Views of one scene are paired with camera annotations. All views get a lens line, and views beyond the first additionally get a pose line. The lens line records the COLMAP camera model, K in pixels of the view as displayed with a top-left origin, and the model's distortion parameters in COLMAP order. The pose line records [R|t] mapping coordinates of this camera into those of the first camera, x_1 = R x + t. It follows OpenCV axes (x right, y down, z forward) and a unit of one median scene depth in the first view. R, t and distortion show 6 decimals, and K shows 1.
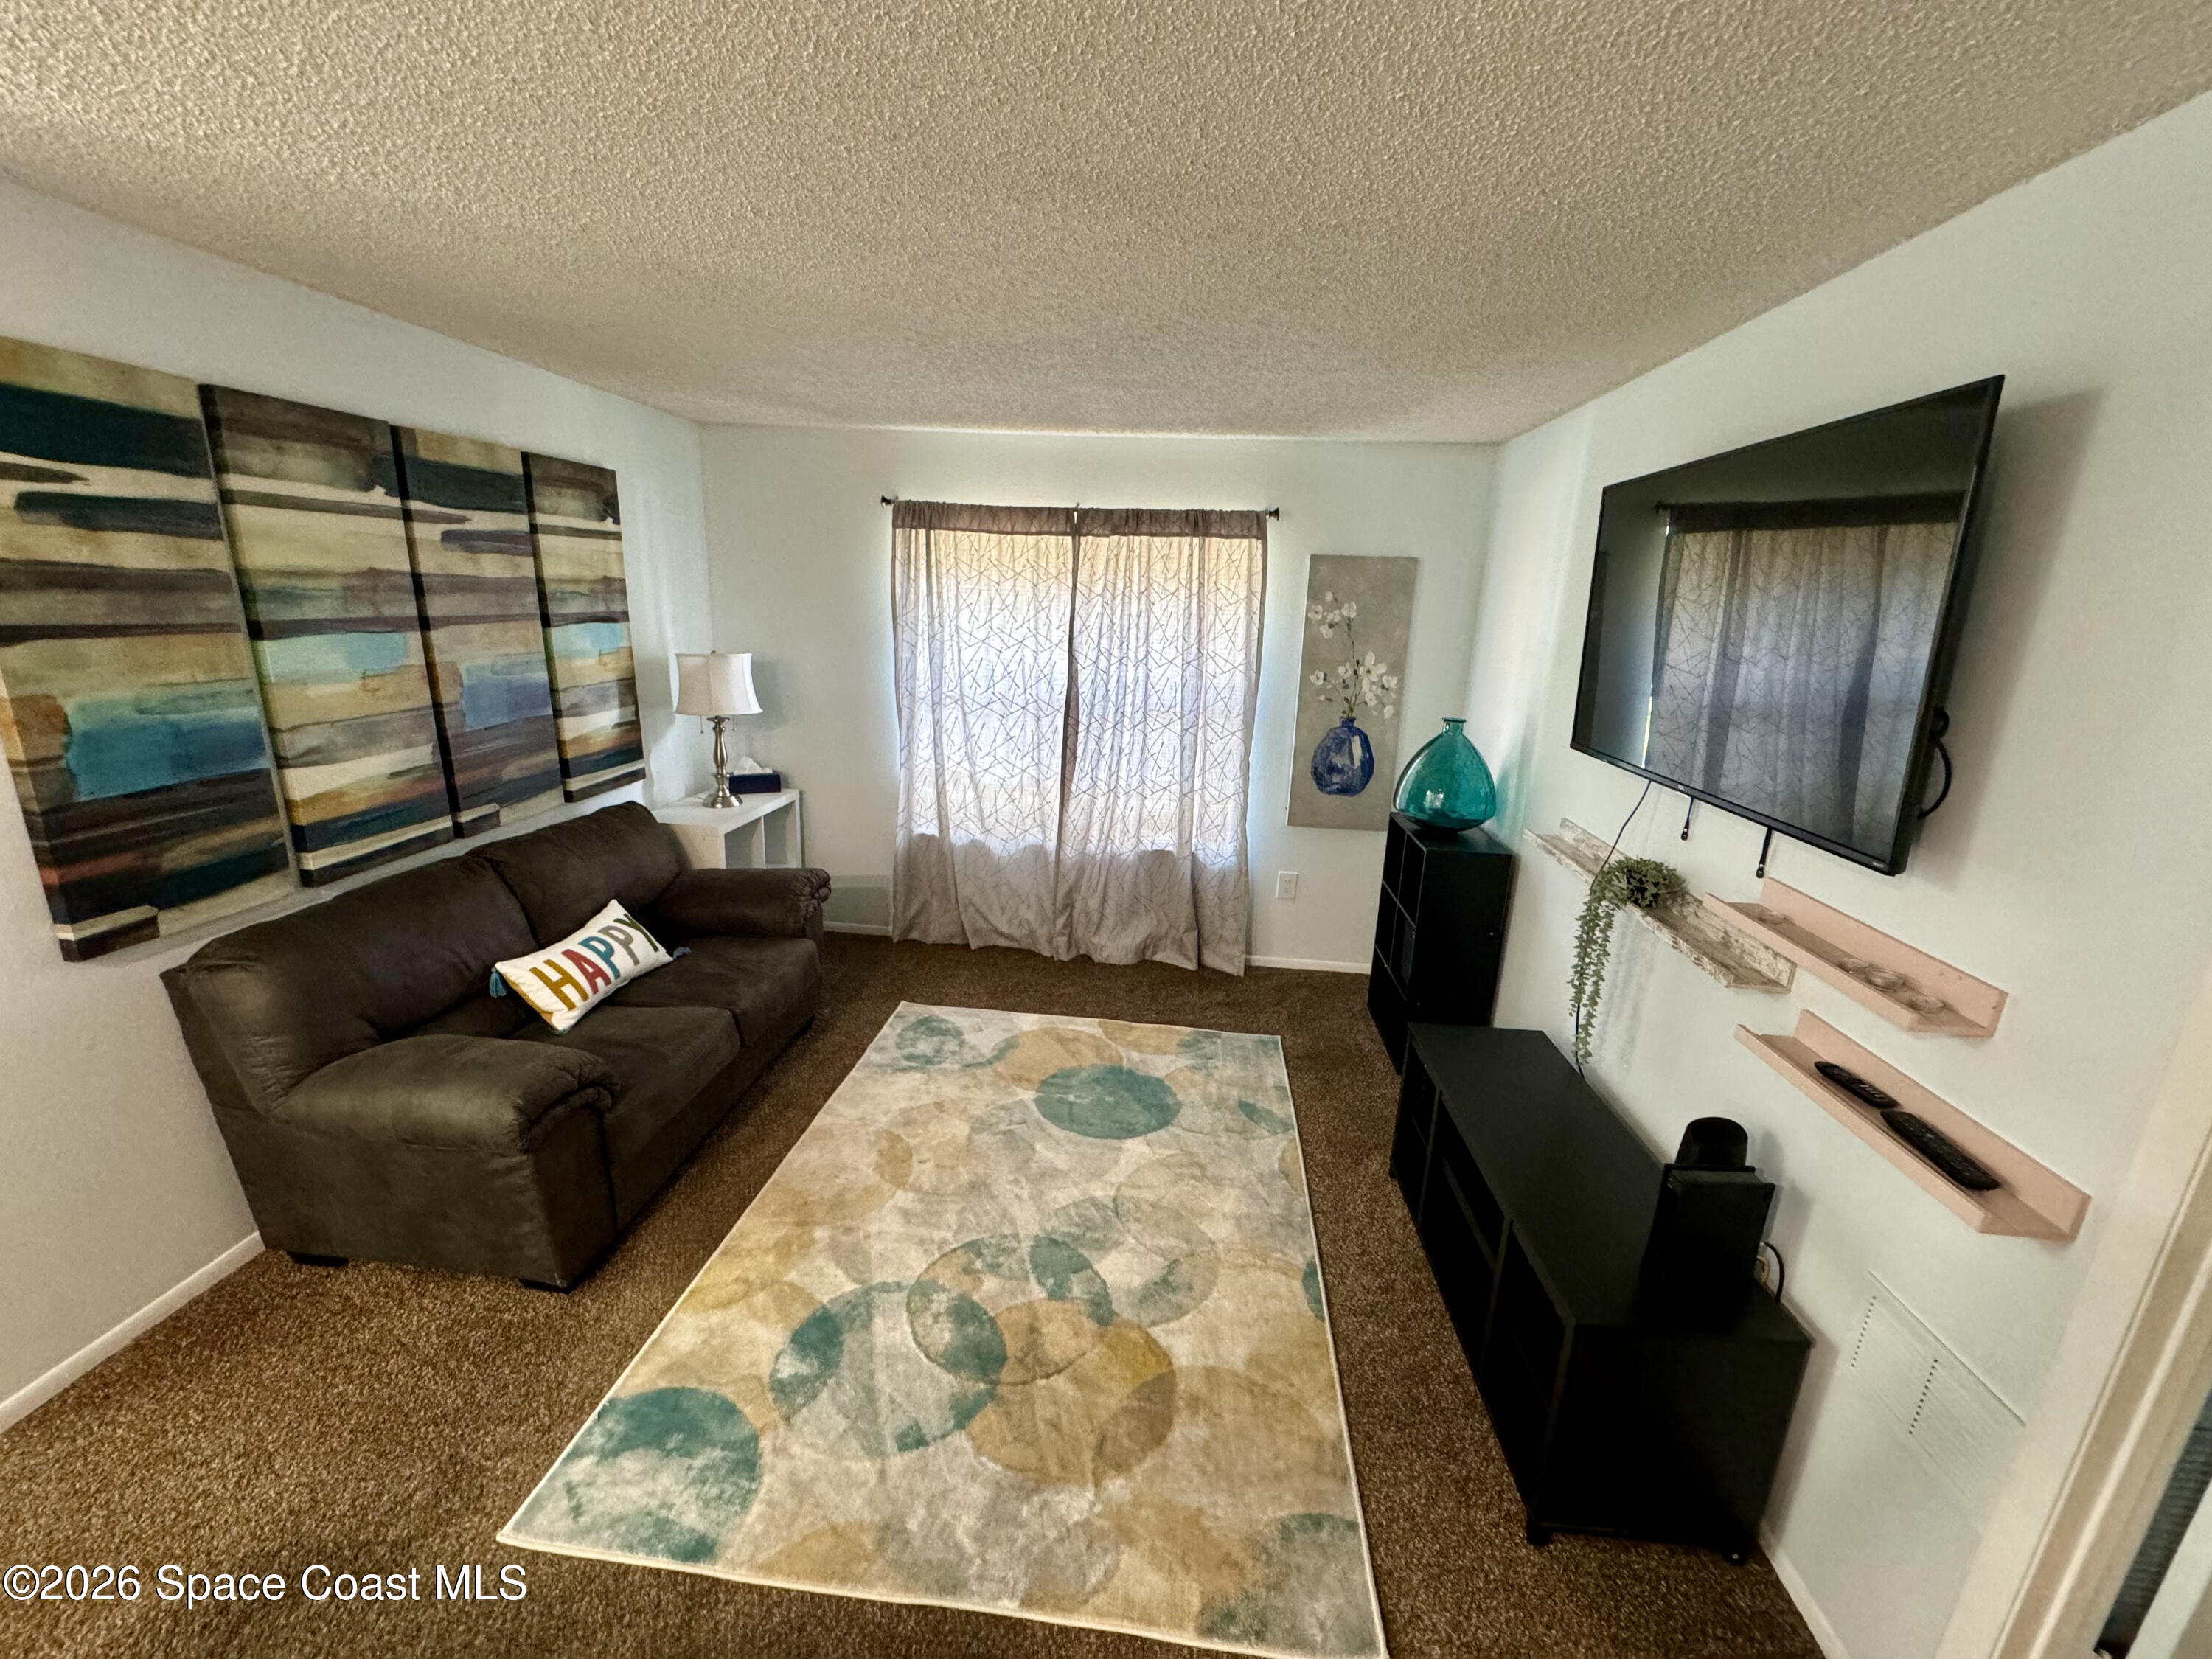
lens RADIAL K [[881.8, 0, 1105.0], [0, 881.8, 827.1], [0, 0, 1]] dist [-0.001120, 0.000135]
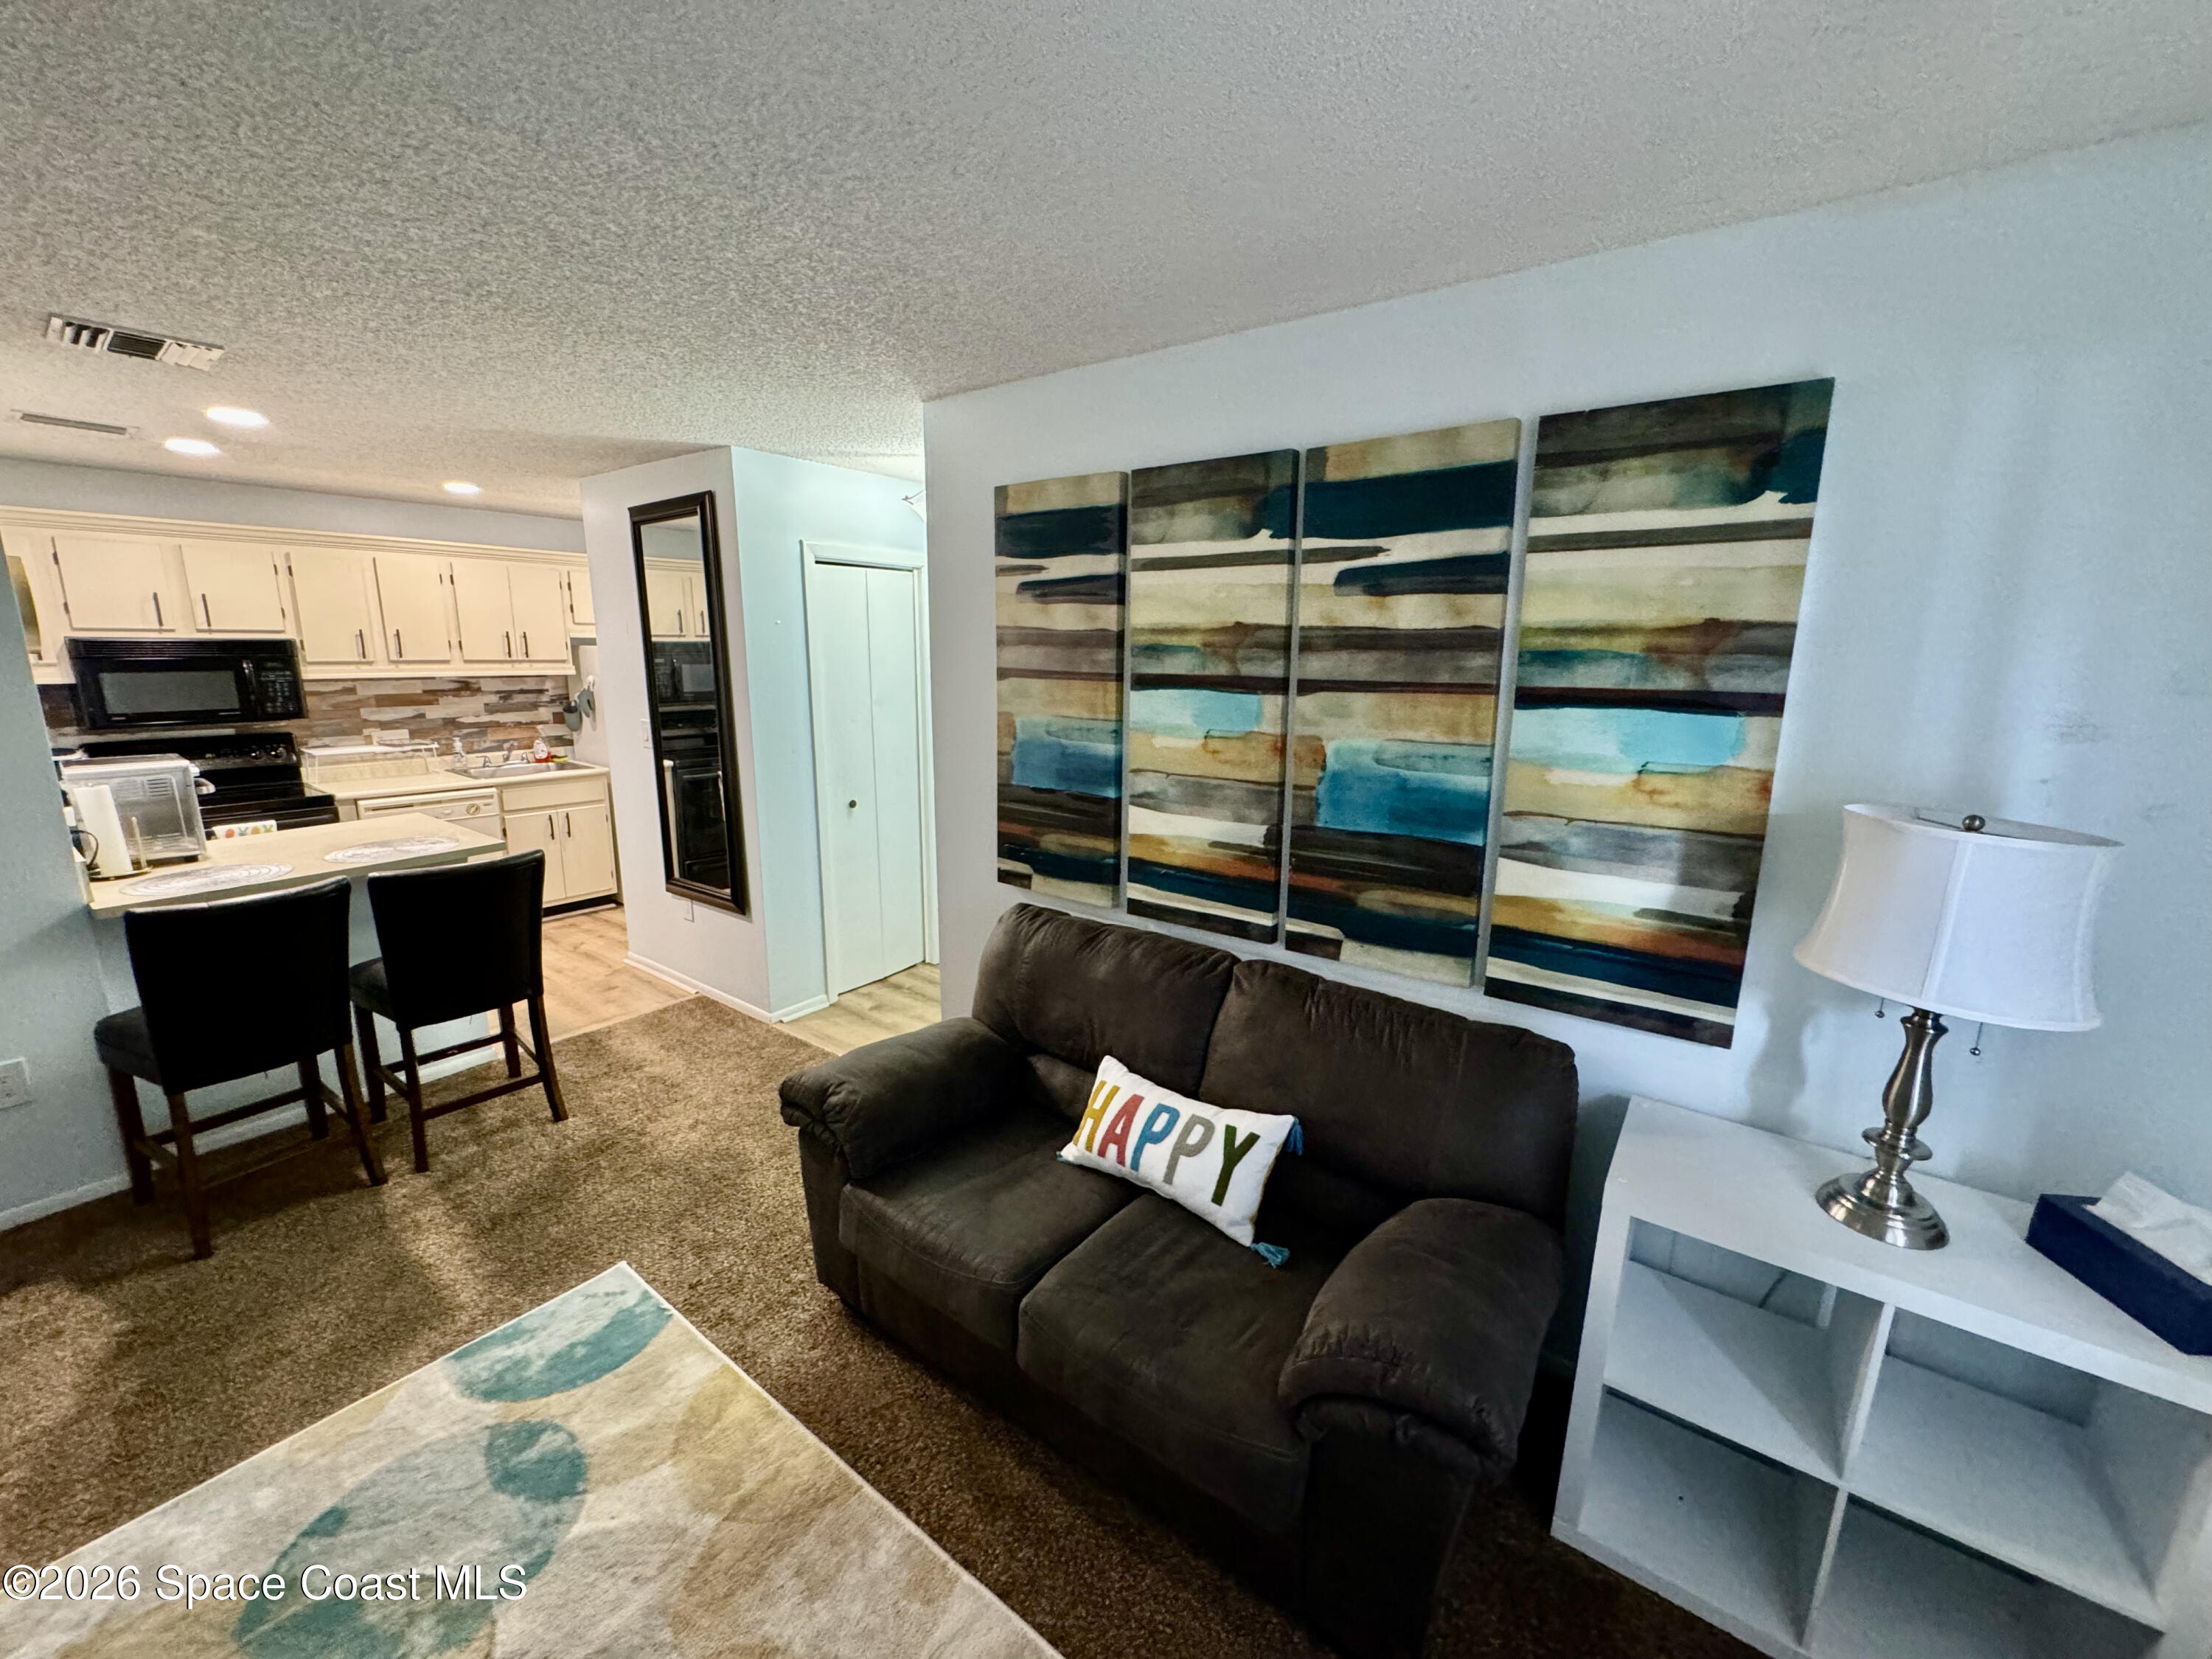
lens RADIAL K [[881.8, 0, 1105.0], [0, 881.8, 827.1], [0, 0, 1]] dist [-0.001120, 0.000135]
pose [[-0.510537, 0.127573, -0.850339, 0.030239], [-0.251567, 0.923500, 0.289588, -0.263115], [0.822232, 0.361763, -0.439388, 1.093631]]
